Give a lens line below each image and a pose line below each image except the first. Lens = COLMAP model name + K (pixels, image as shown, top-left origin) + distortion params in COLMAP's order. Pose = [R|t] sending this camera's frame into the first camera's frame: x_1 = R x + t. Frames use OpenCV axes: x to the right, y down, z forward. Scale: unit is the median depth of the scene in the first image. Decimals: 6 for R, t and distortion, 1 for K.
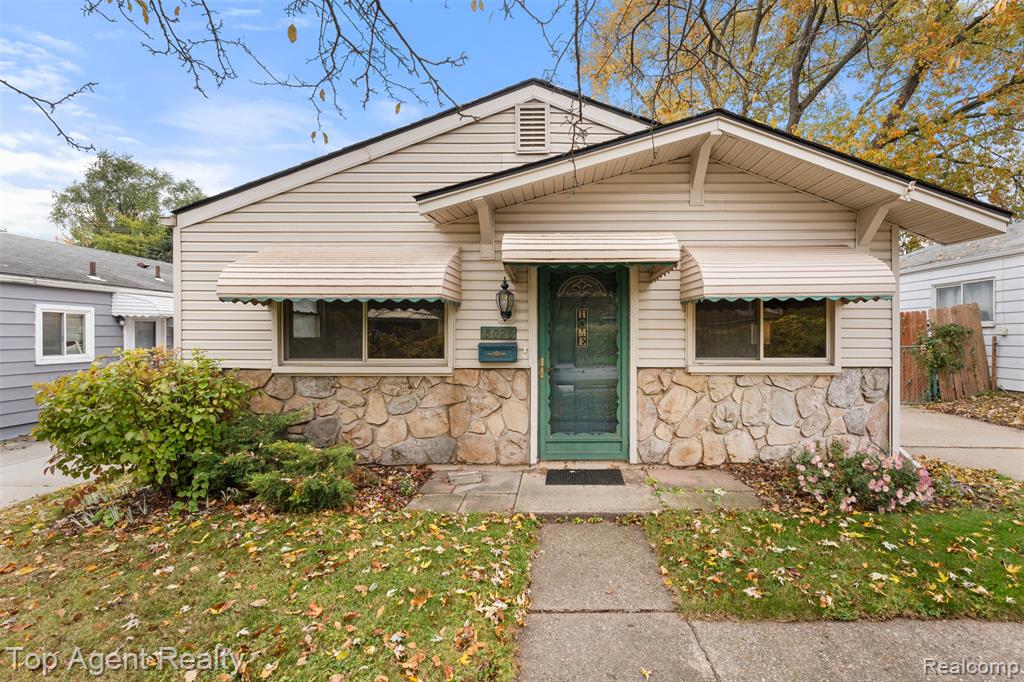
lens RADIAL K [[483.1, 0, 559.0], [0, 483.1, 338.9], [0, 0, 1]] dist [-0.002618, -0.000427]
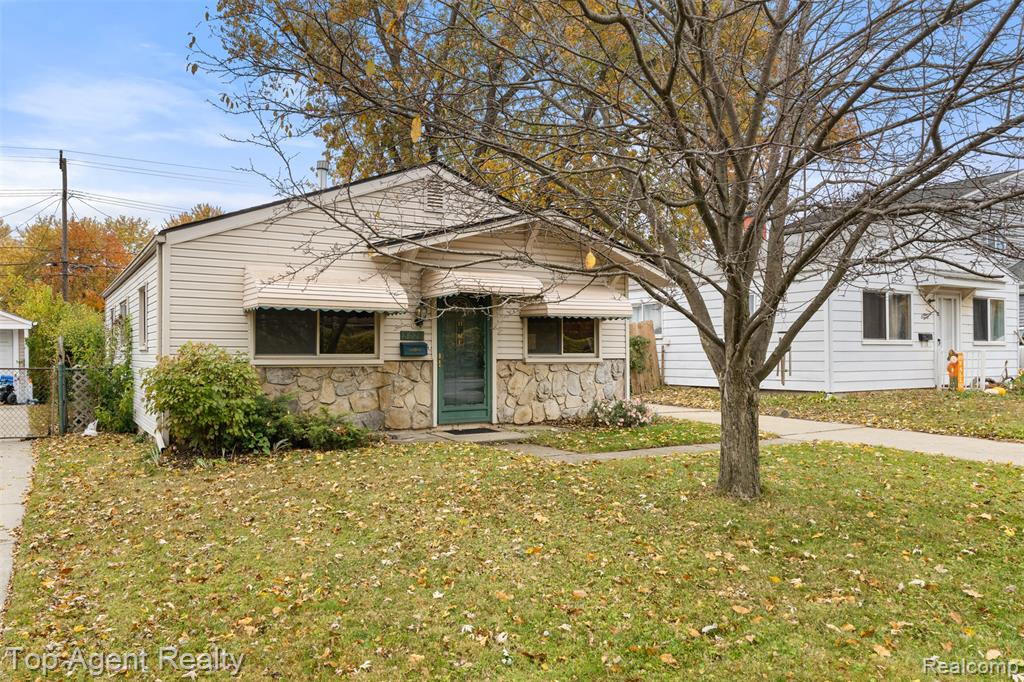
lens RADIAL K [[770.0, 0, 512.0], [0, 770.0, 341.0], [0, 0, 1]] dist [0.005878, 0.001328]
pose [[0.843762, 0.008422, 0.536651, -1.085301], [0.006724, 0.999633, -0.026259, 0.064762], [-0.536675, 0.025765, 0.843395, -1.053668]]
